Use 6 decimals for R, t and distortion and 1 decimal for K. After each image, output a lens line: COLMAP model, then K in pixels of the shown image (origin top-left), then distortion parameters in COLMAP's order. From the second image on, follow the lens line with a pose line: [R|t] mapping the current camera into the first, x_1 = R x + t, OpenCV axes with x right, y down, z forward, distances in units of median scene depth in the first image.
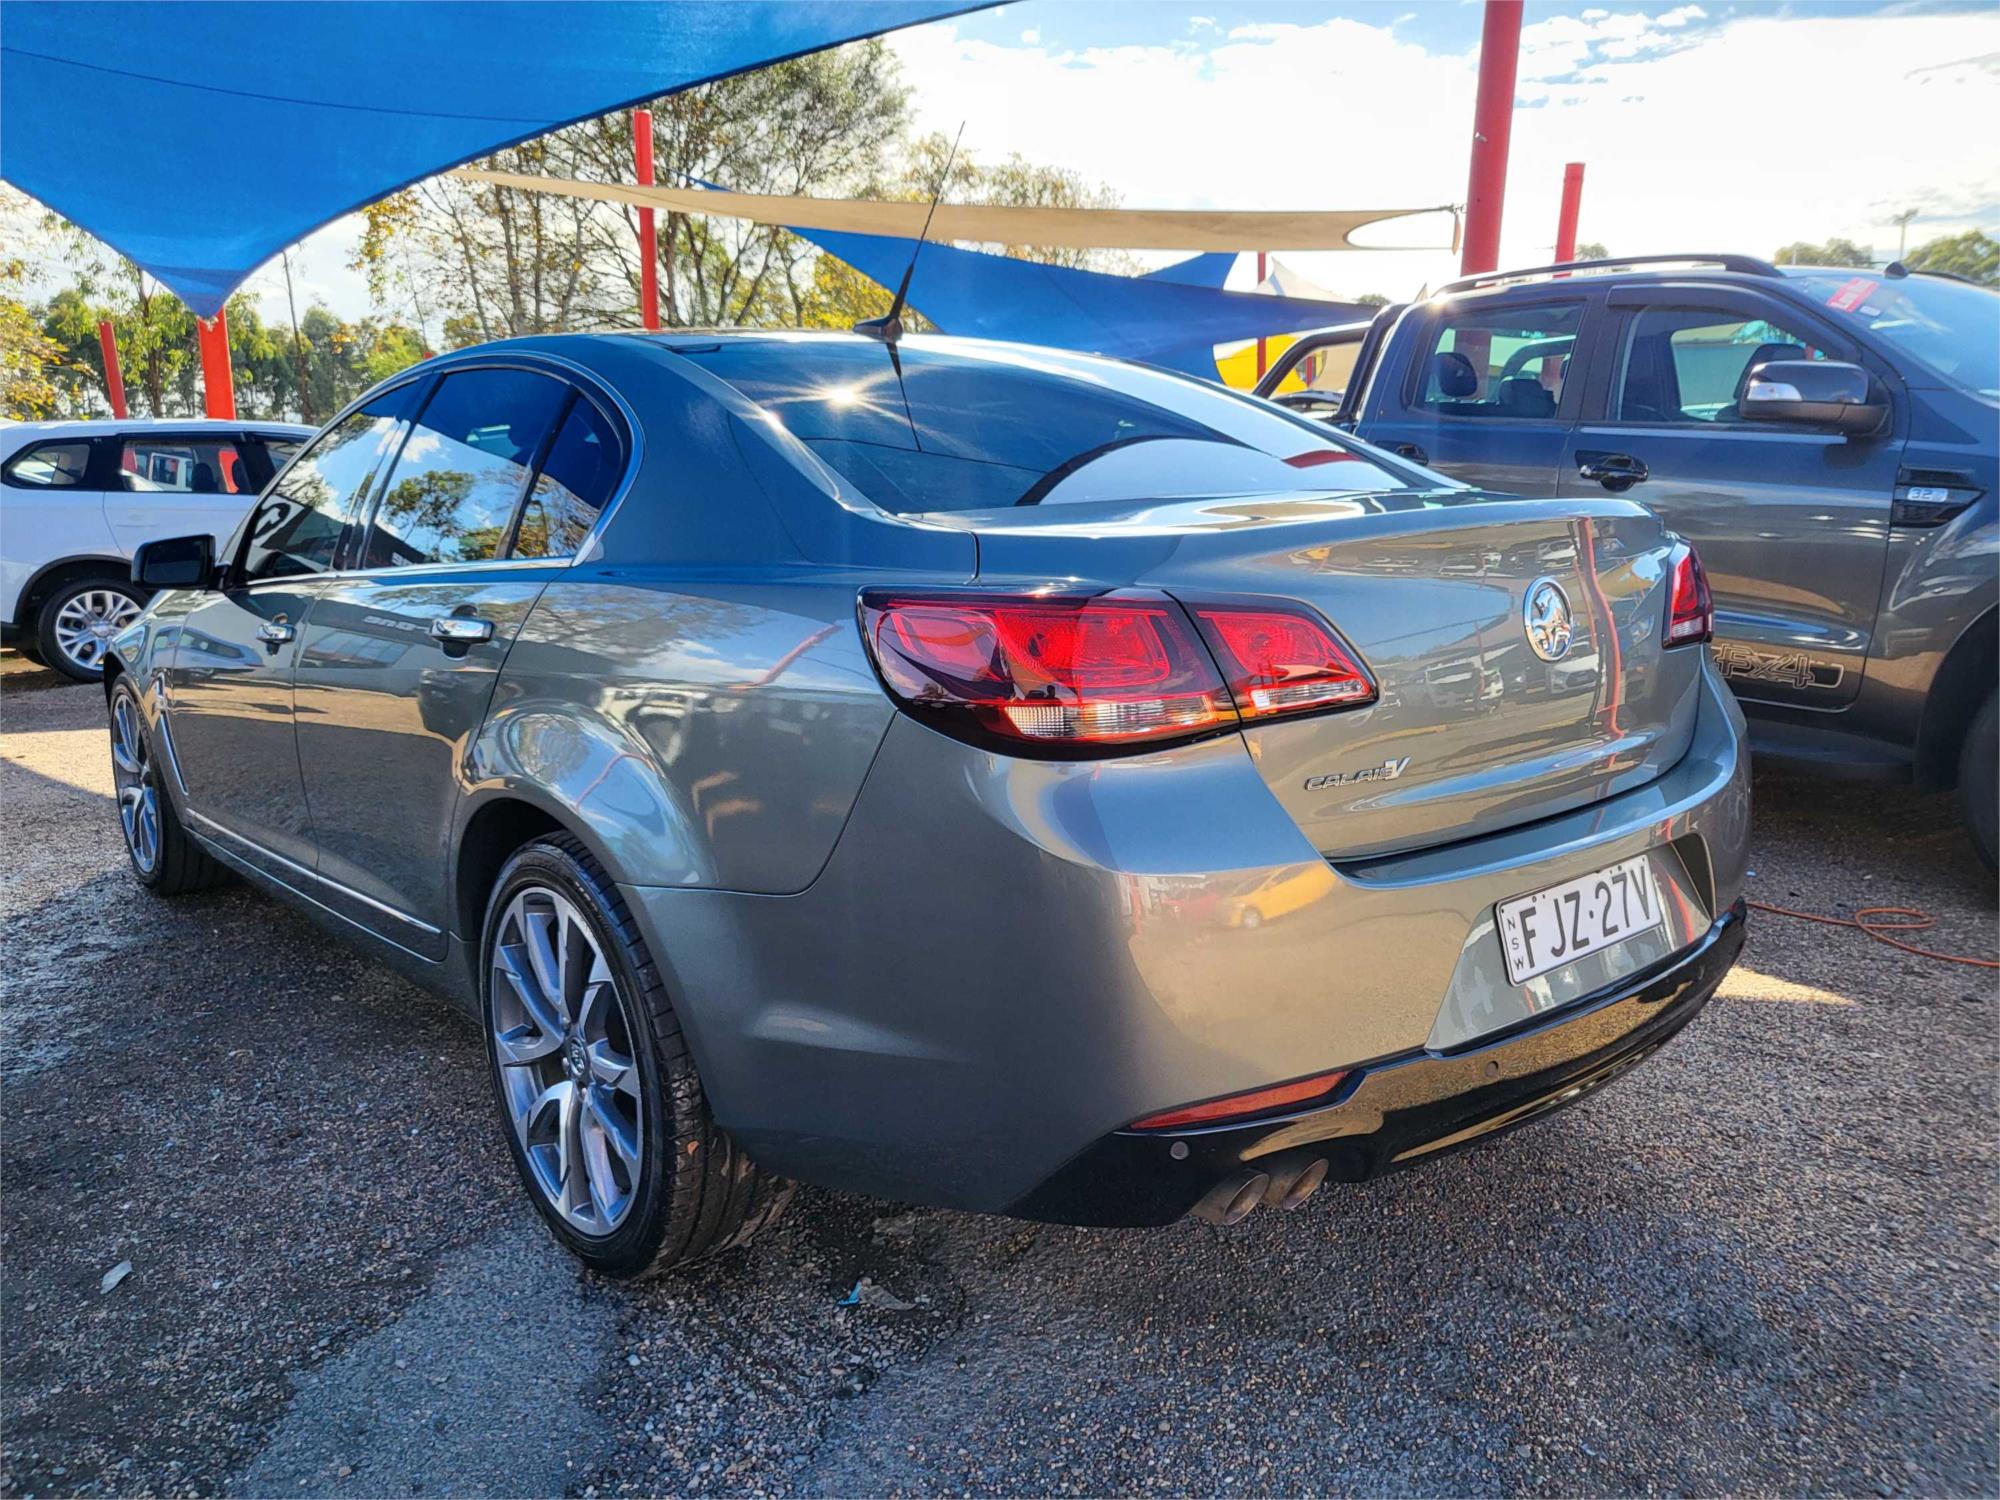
lens RADIAL K [[1564.9, 0, 1040.7], [0, 1564.9, 718.3], [0, 0, 1]] dist [-0.003165, 0.047804]
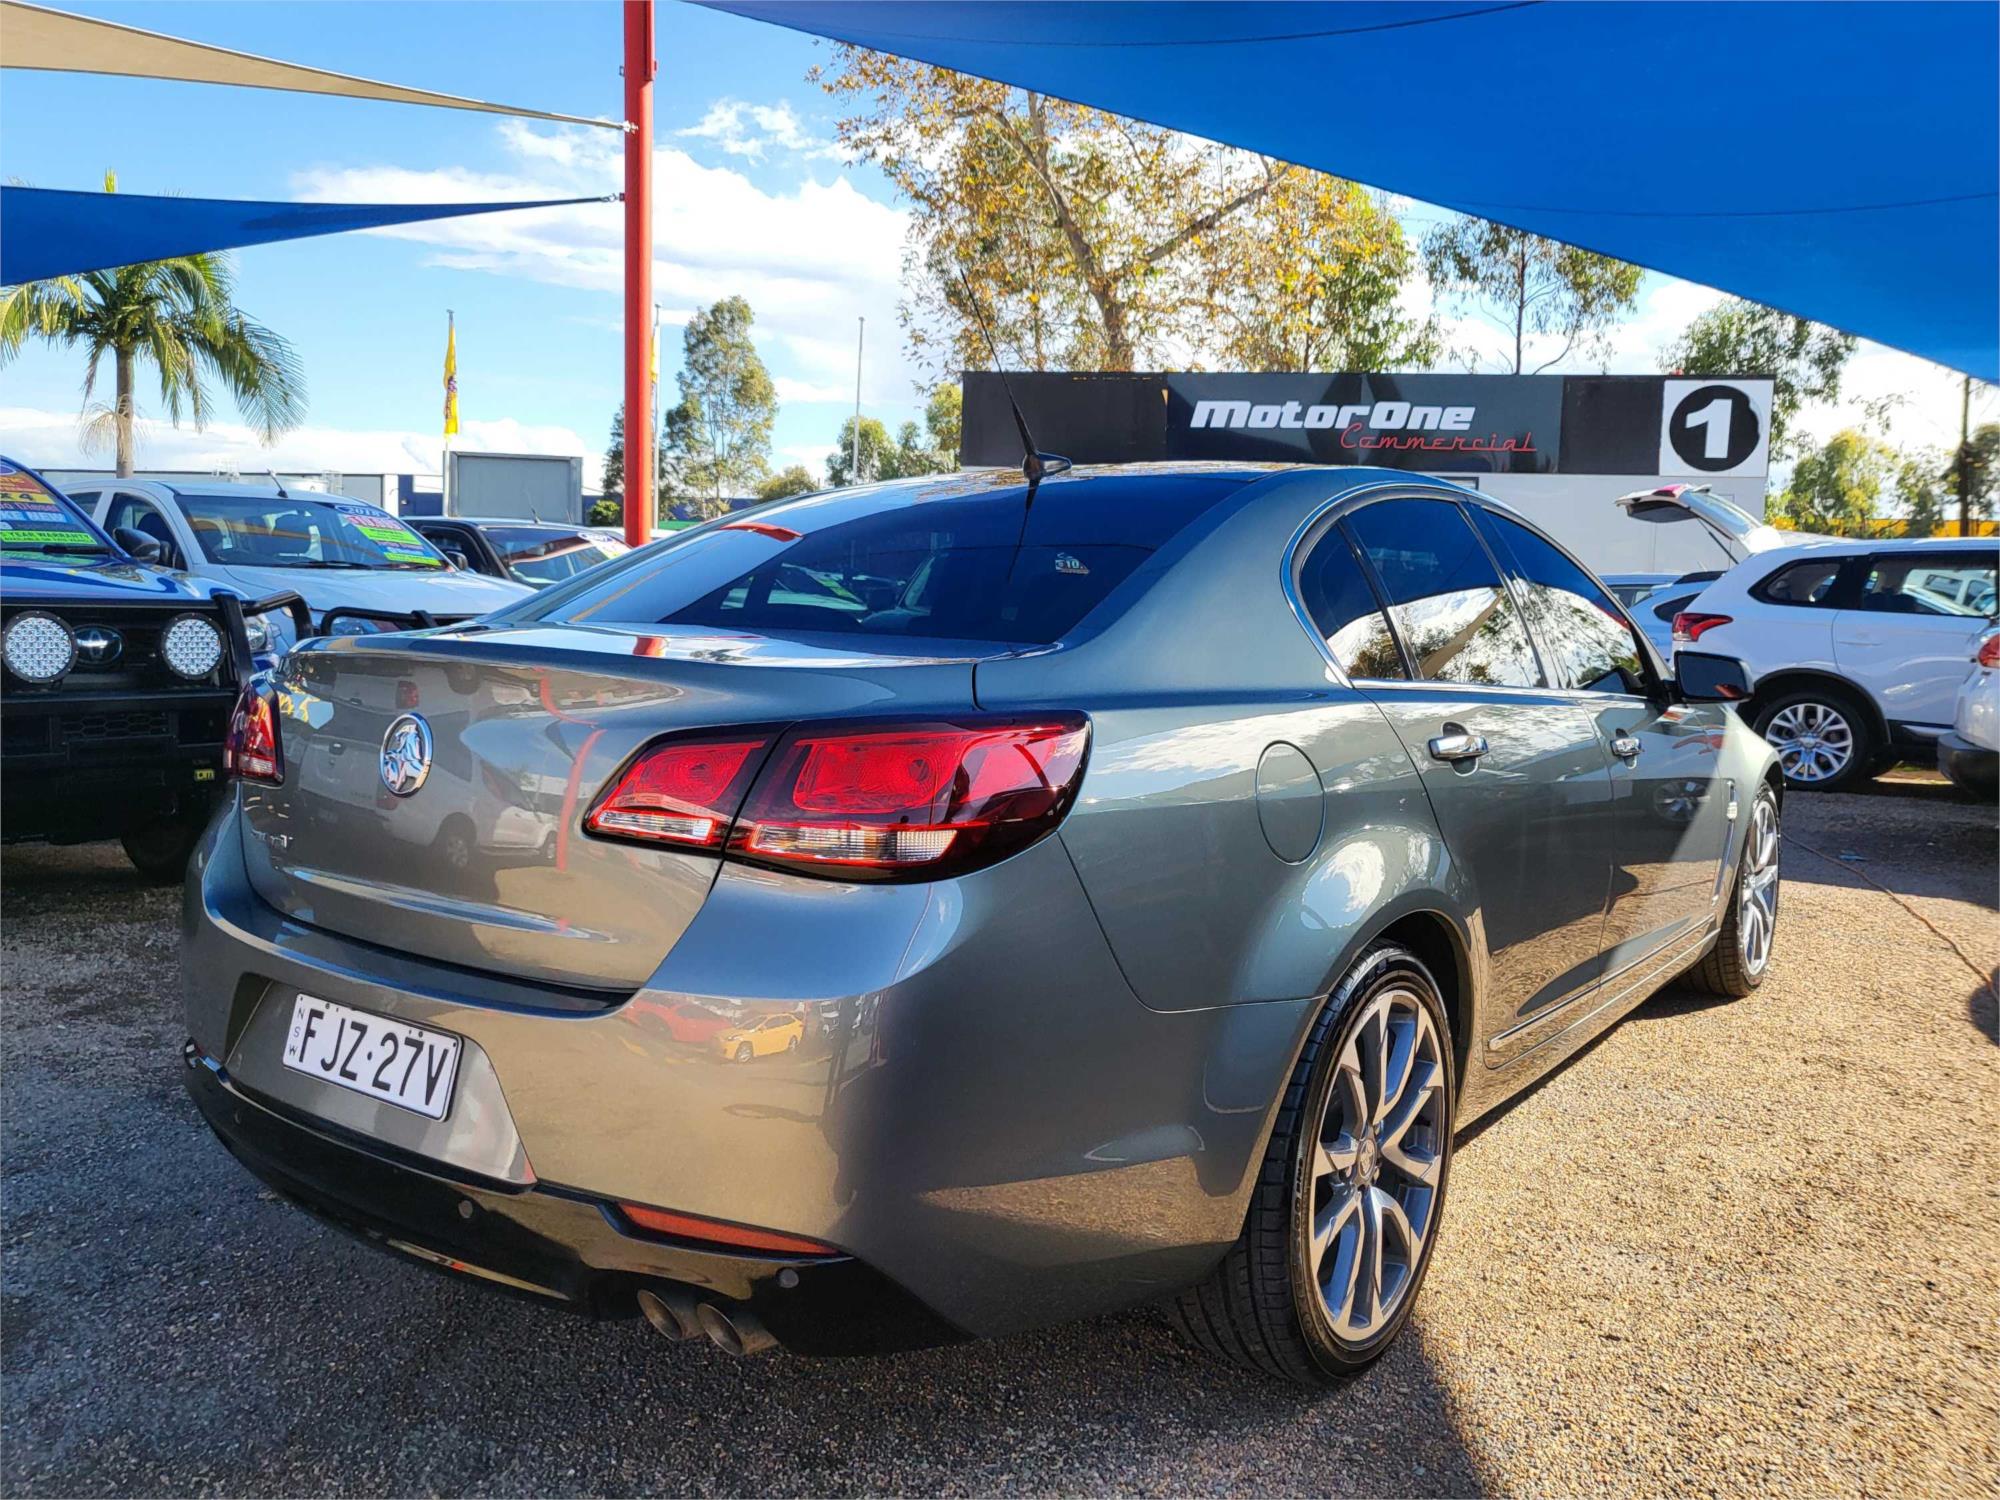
lens RADIAL K [[1616.6, 0, 1017.0], [0, 1616.6, 715.3], [0, 0, 1]] dist [-0.020231, 0.068114]
pose [[0.215818, 0.105422, -0.970726, 1.266673], [-0.178806, 0.981611, 0.066850, -0.202852], [0.959922, 0.159144, 0.230699, 1.017575]]
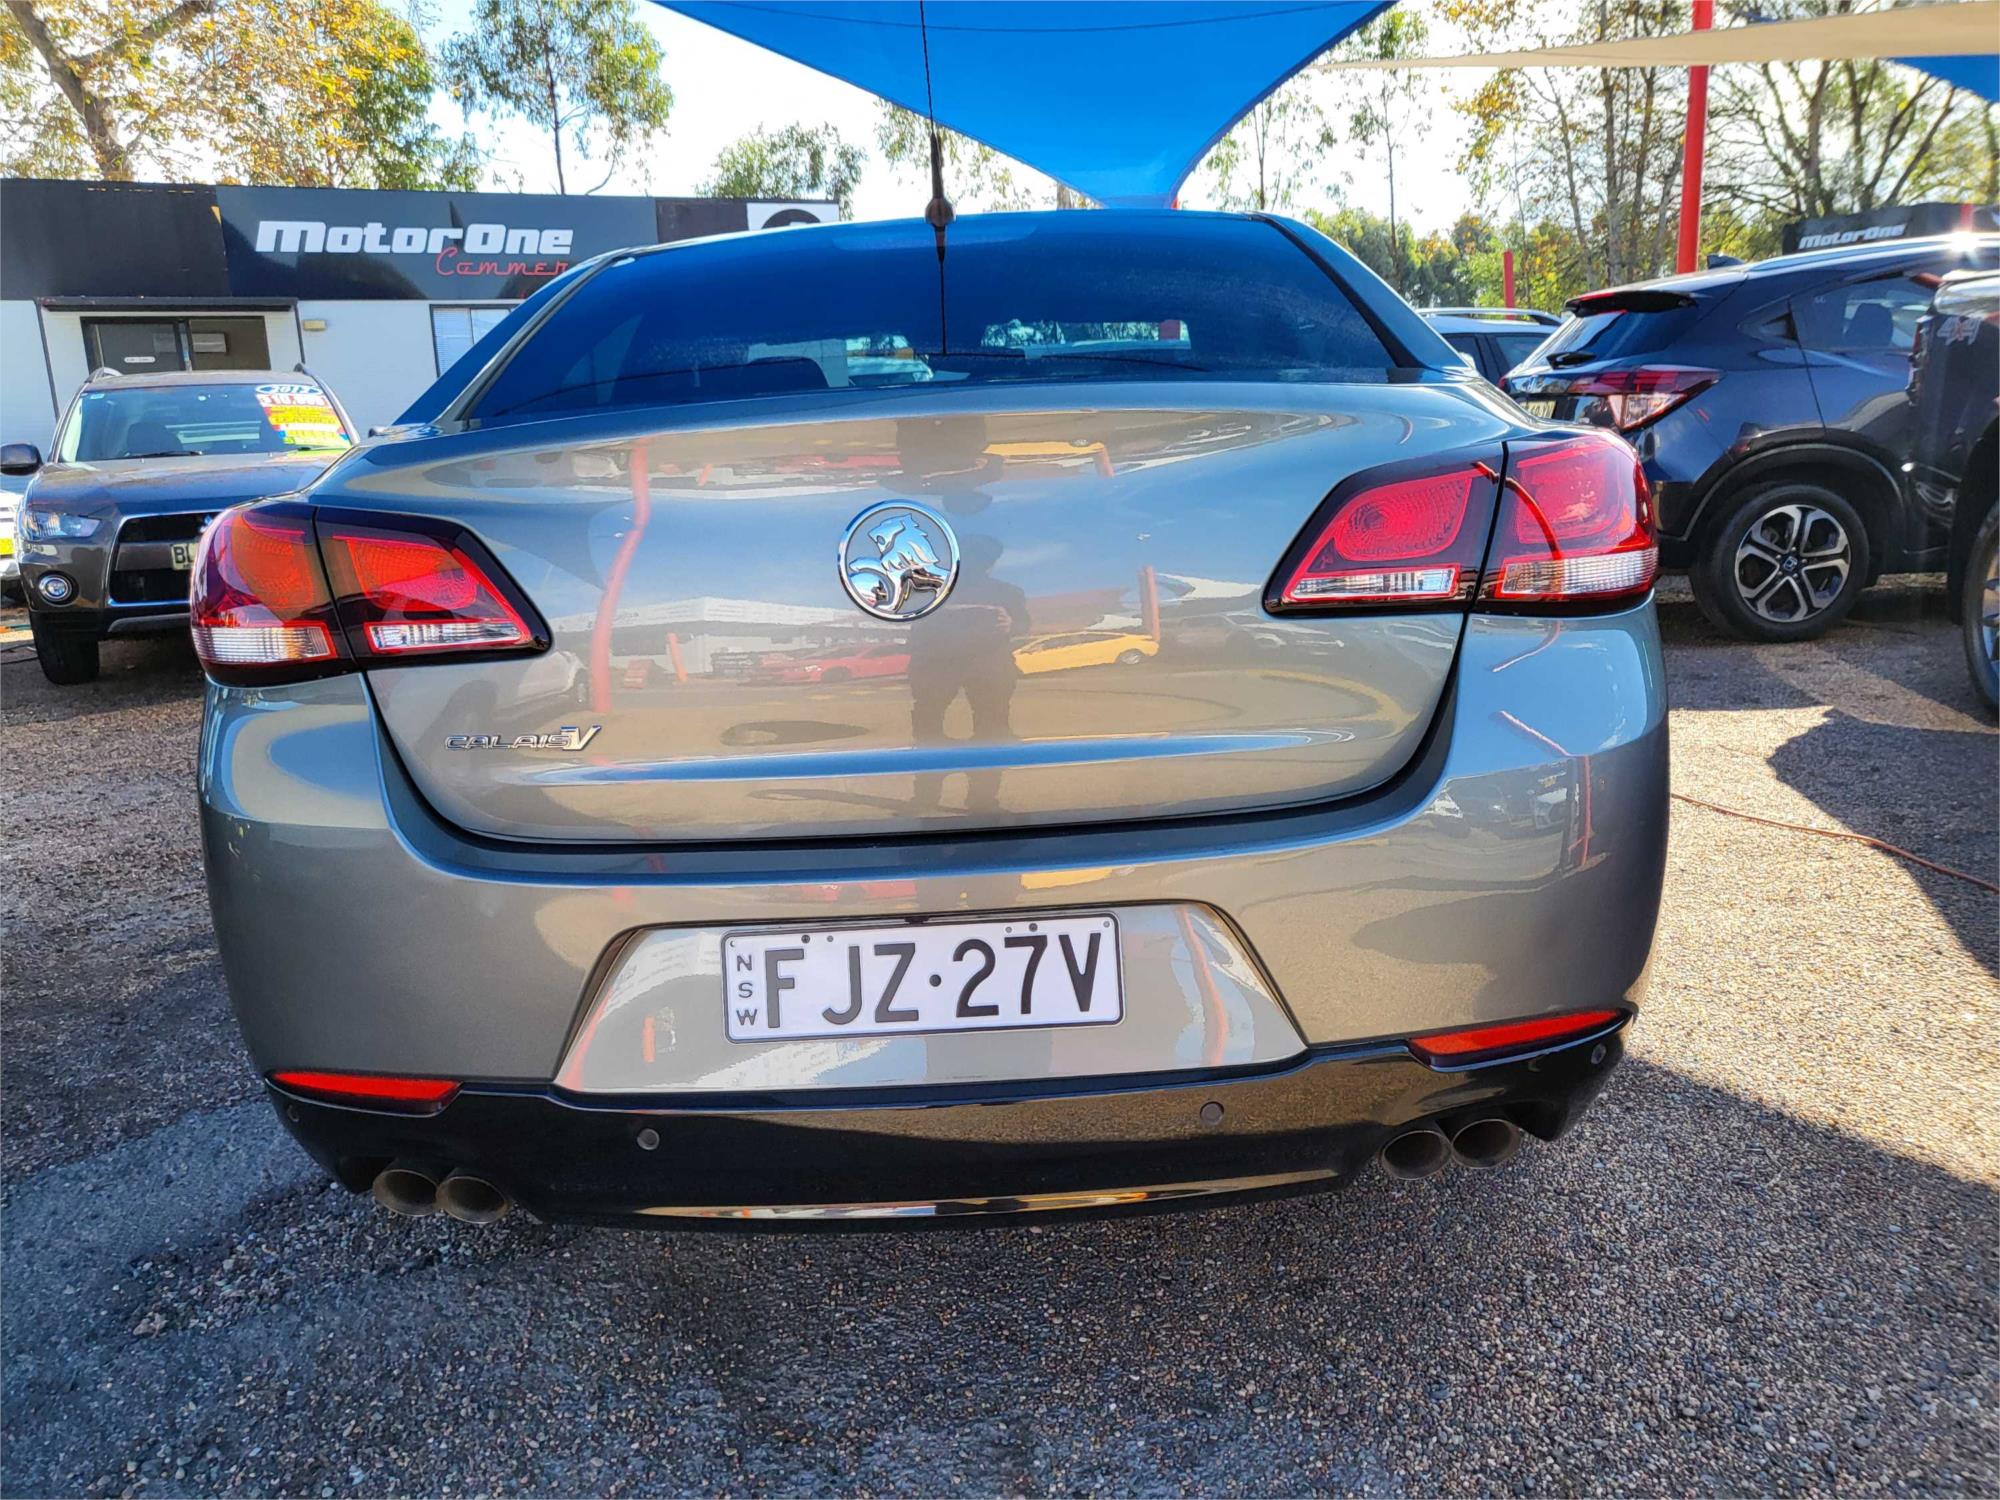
lens RADIAL K [[1576.4, 0, 1014.8], [0, 1576.4, 752.2], [0, 0, 1]] dist [-0.013047, 0.066161]
pose [[0.748570, 0.123991, -0.651359, 0.751754], [-0.071060, 0.991704, 0.107112, -0.050304], [0.659237, -0.033895, 0.751171, 0.447322]]
